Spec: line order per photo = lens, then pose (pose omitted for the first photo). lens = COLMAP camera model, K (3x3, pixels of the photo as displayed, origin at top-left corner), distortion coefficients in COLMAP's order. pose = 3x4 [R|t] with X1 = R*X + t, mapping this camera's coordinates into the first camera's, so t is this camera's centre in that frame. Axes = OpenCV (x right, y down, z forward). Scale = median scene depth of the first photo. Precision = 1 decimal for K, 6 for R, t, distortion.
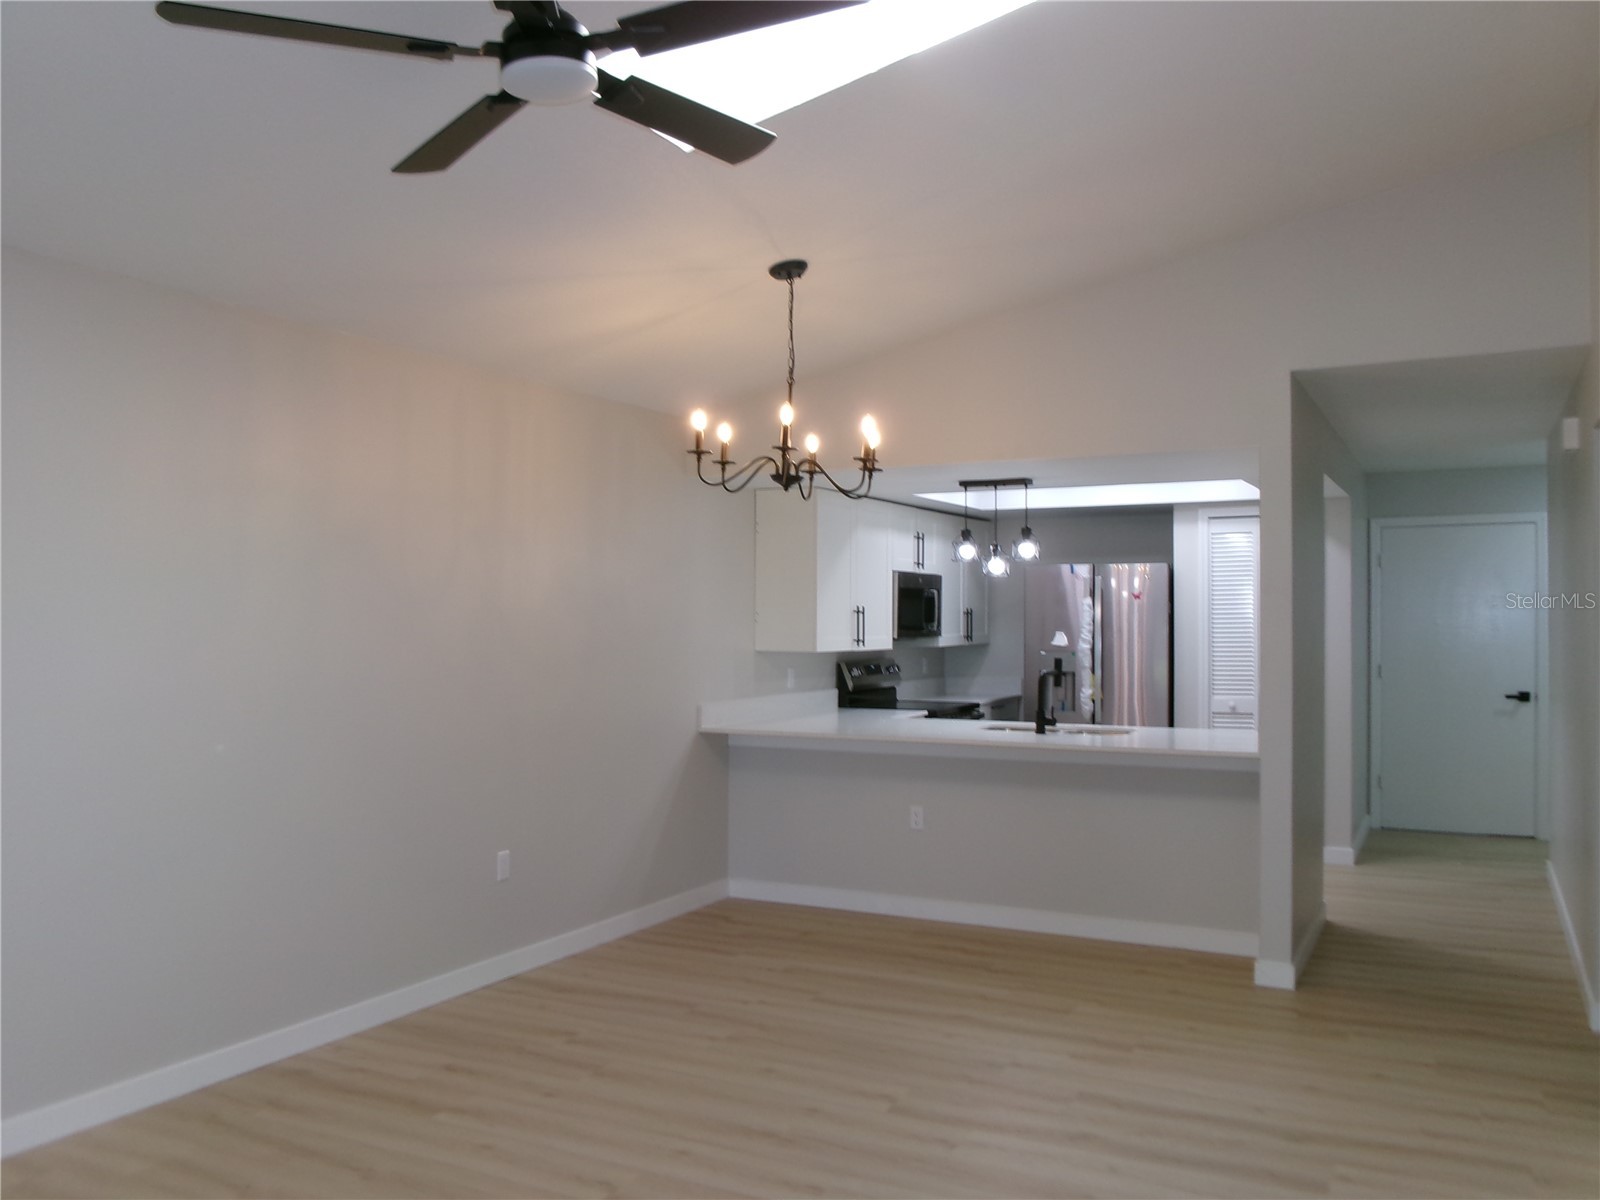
lens RADIAL K [[1304.7, 0, 800.0], [0, 1304.7, 600.0], [0, 0, 1]] dist [-0.009414, 0.039253]
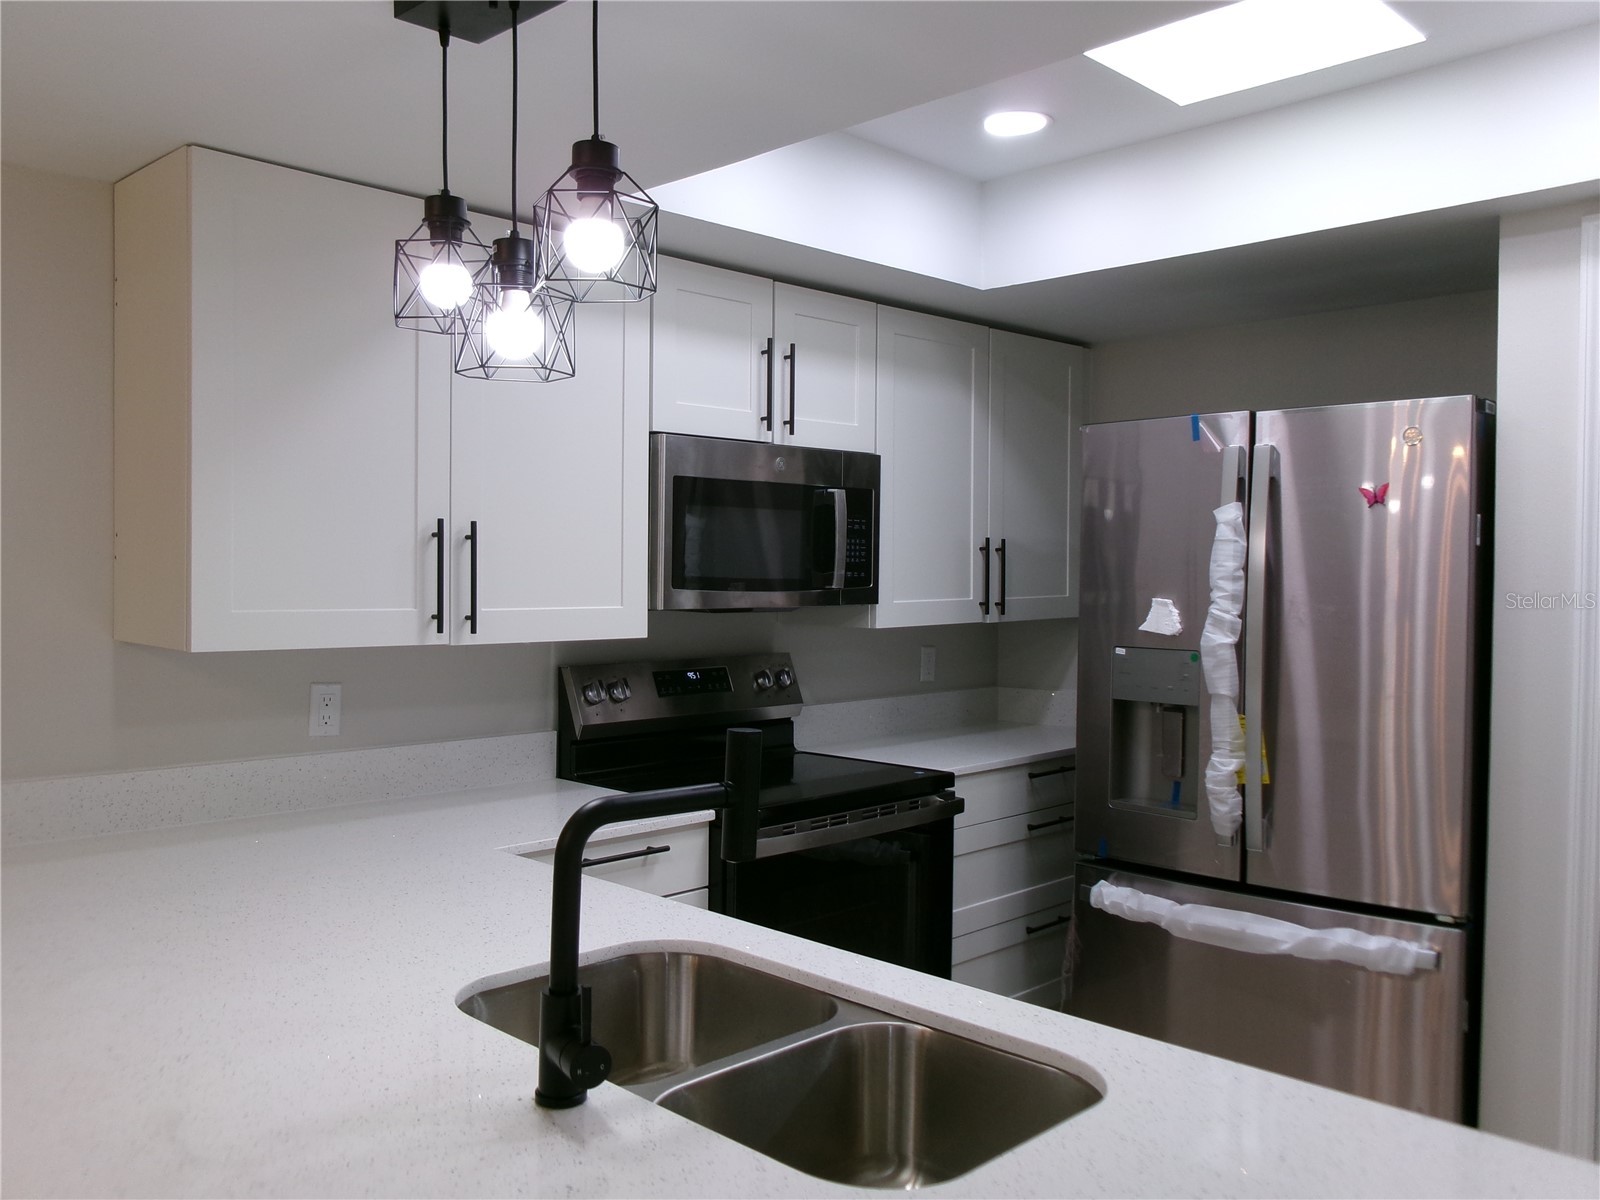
lens RADIAL K [[1304.7, 0, 800.0], [0, 1304.7, 600.0], [0, 0, 1]] dist [-0.009414, 0.039253]
pose [[0.952741, 0.014221, -0.303451, 0.217360], [-0.002981, 0.999293, 0.037473, 0.011753], [0.303769, -0.034797, 0.952110, 0.622897]]
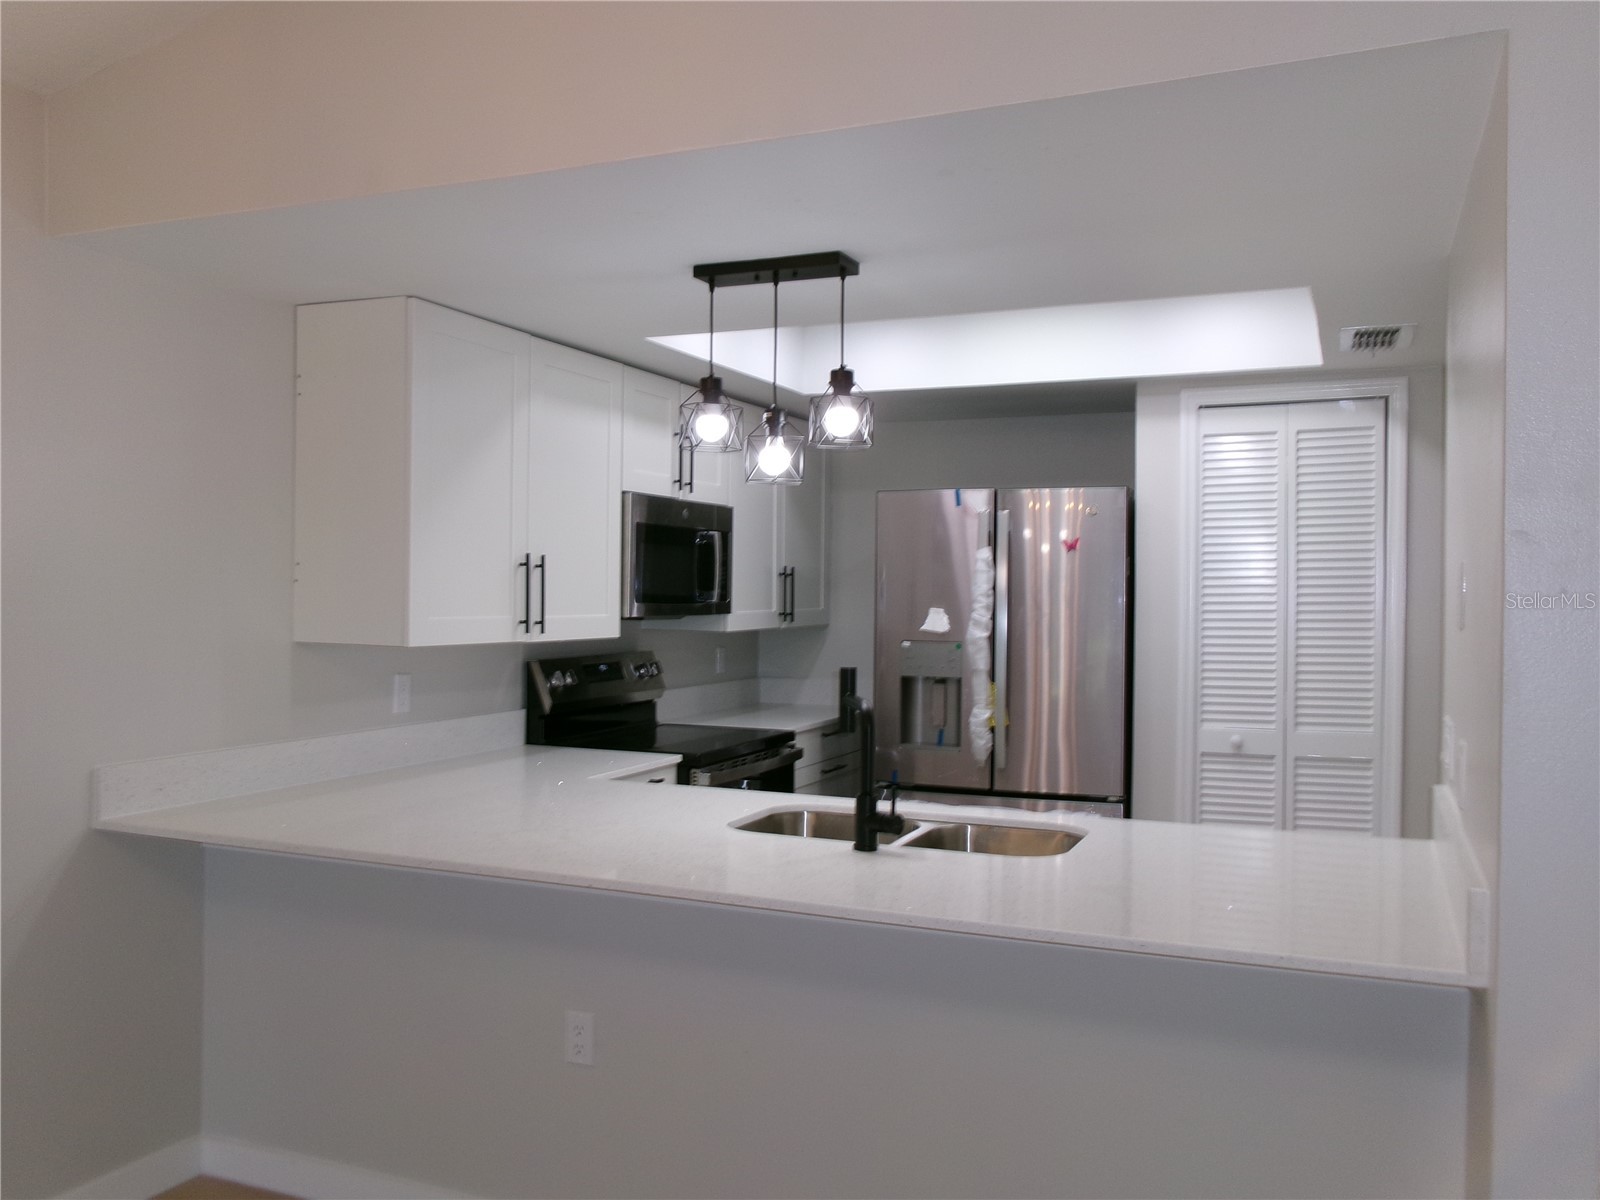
lens RADIAL K [[1304.7, 0, 800.0], [0, 1304.7, 600.0], [0, 0, 1]] dist [-0.009414, 0.039253]
pose [[0.997526, 0.008191, 0.069822, 0.101976], [-0.009611, 0.999753, 0.020028, 0.010413], [-0.069641, -0.020650, 0.997358, 0.443159]]
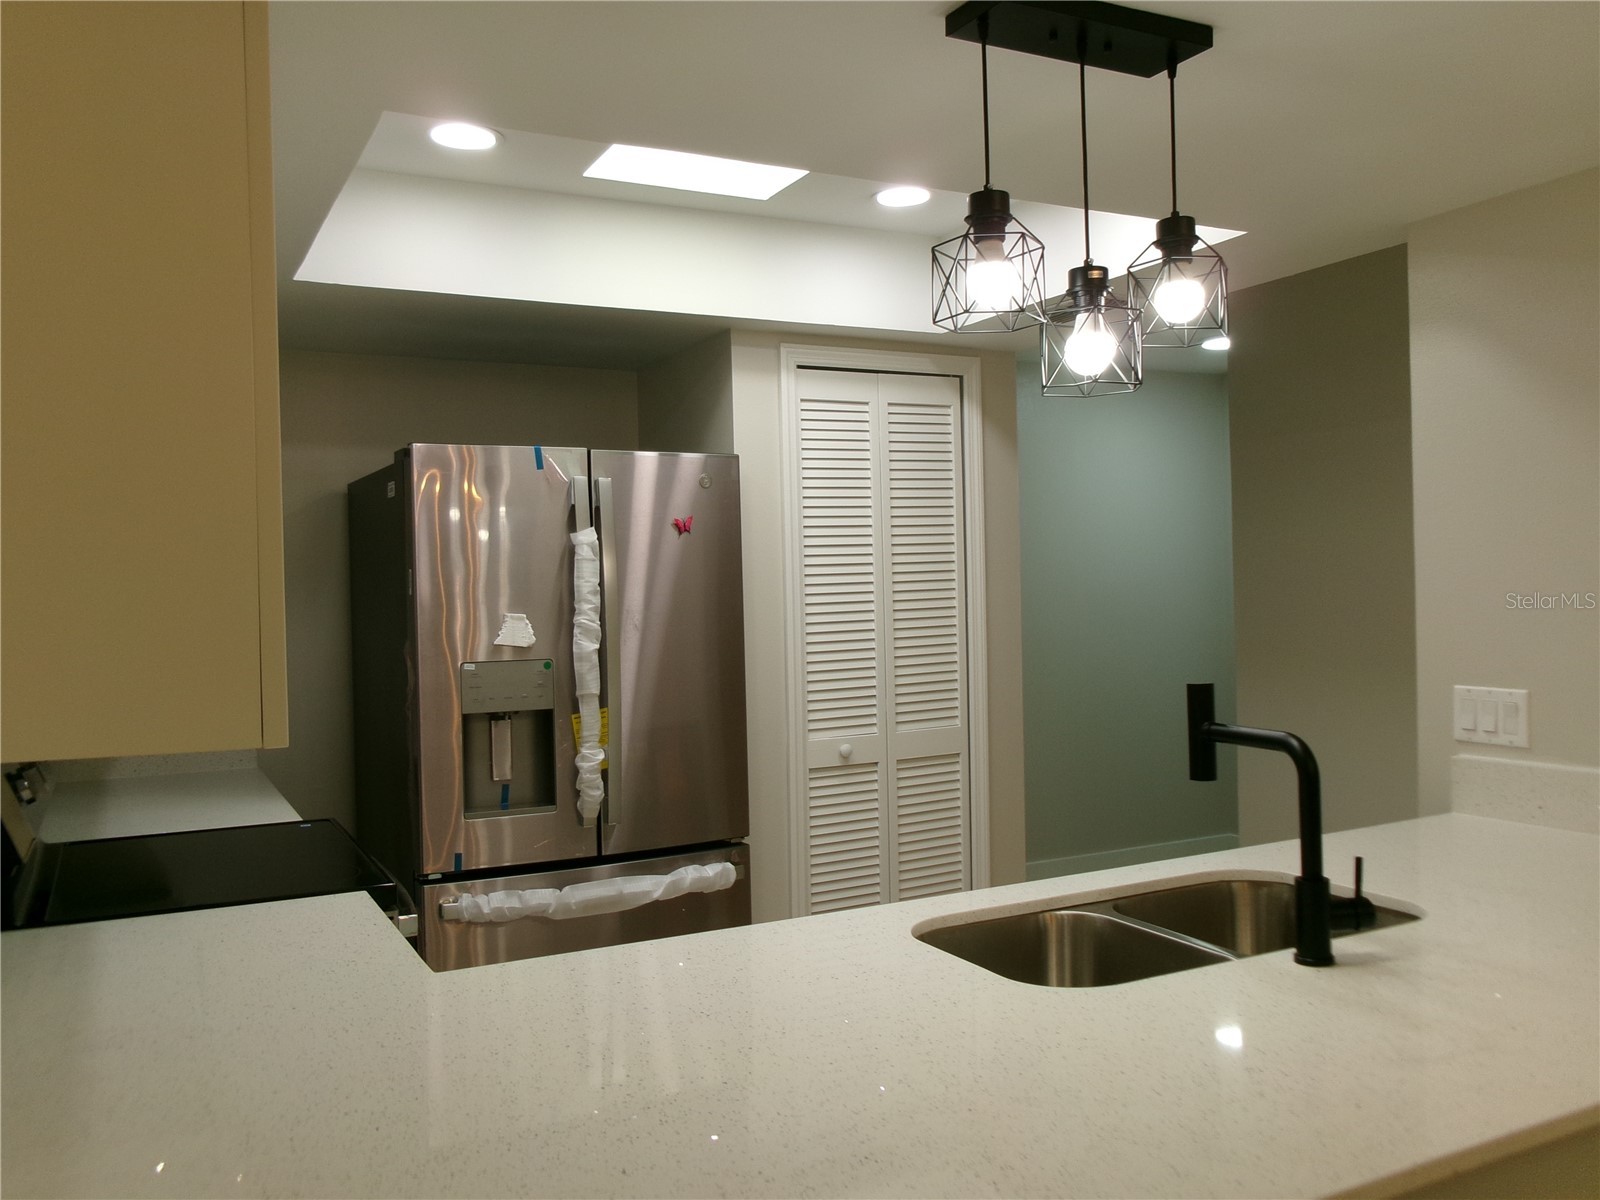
lens RADIAL K [[1322.0, 0, 780.0], [0, 1322.0, 593.9], [0, 0, 1]] dist [0.001422, -0.024058]
pose [[0.592414, -0.015139, 0.805491, -0.081682], [0.011467, 0.999881, 0.010360, 0.015617], [-0.805552, 0.003099, 0.592517, 0.703911]]
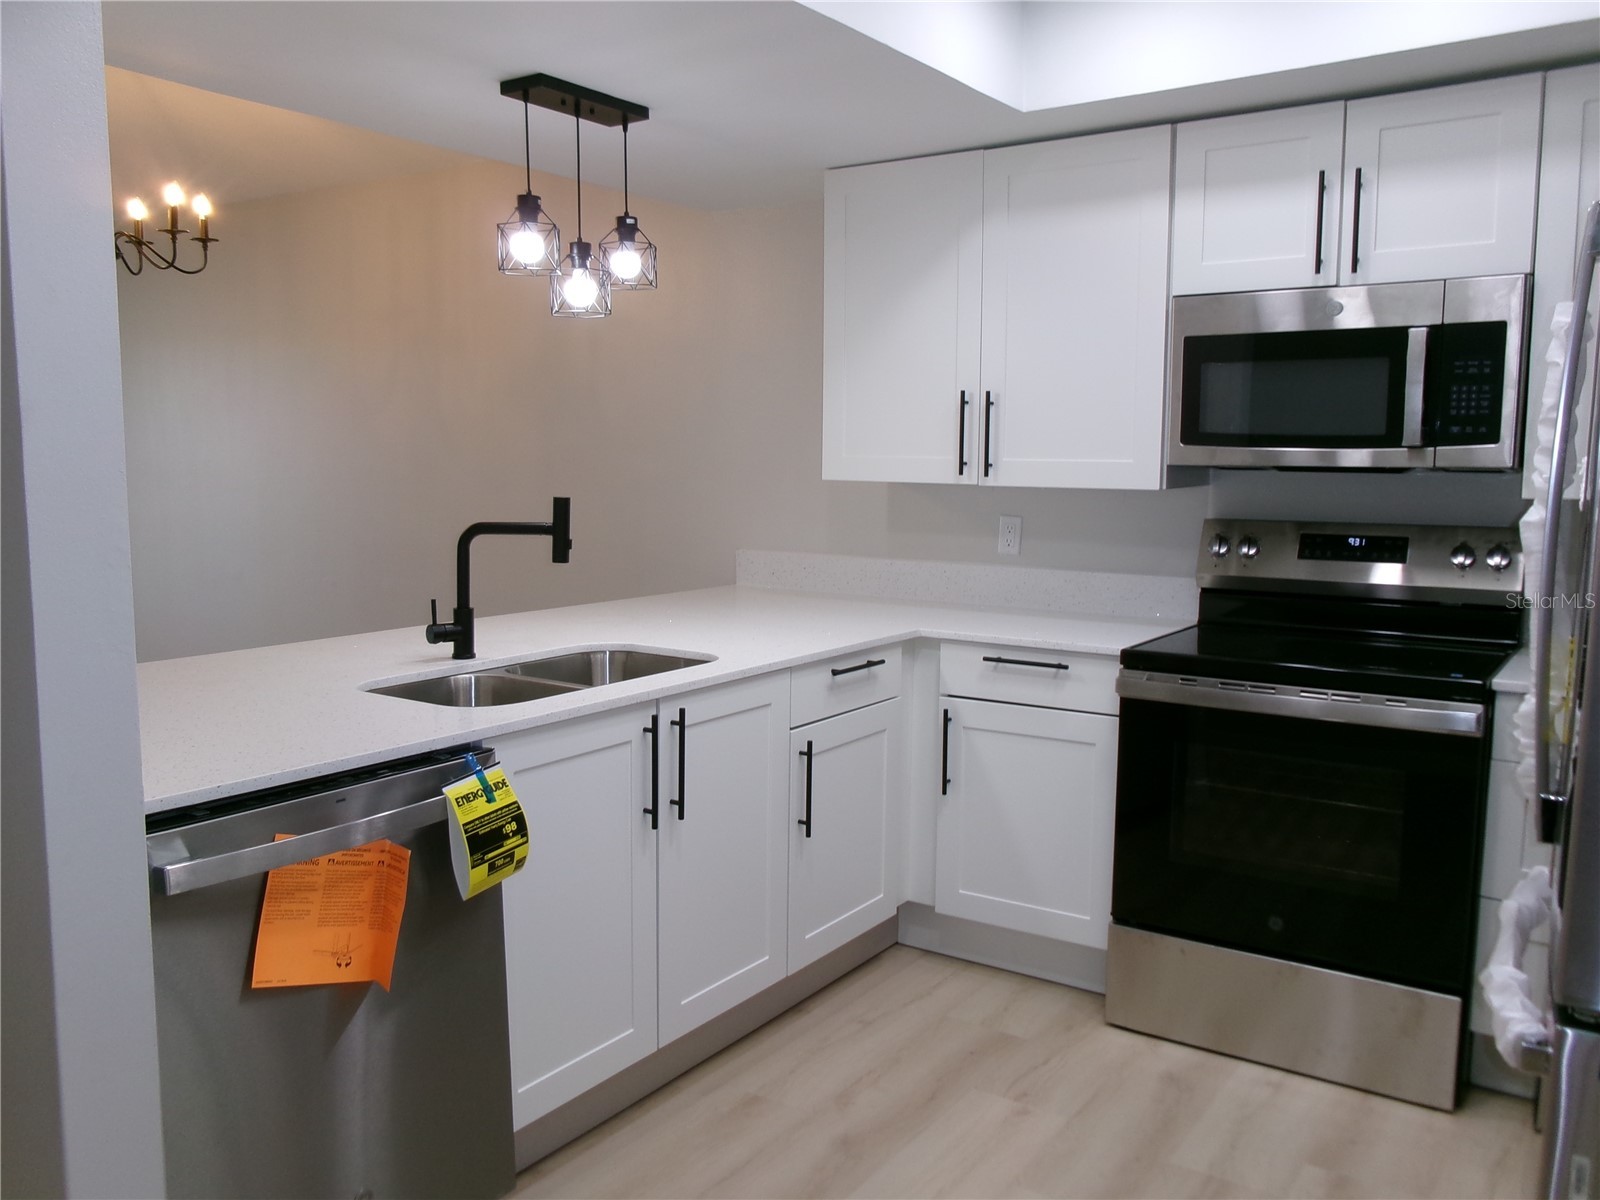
lens RADIAL K [[1304.7, 0, 800.0], [0, 1304.7, 600.0], [0, 0, 1]] dist [-0.009414, 0.039253]
pose [[-0.119633, 0.111506, -0.986537, 0.471159], [0.006865, 0.993742, 0.111488, 0.024296], [0.992794, 0.006565, -0.119650, 0.893940]]
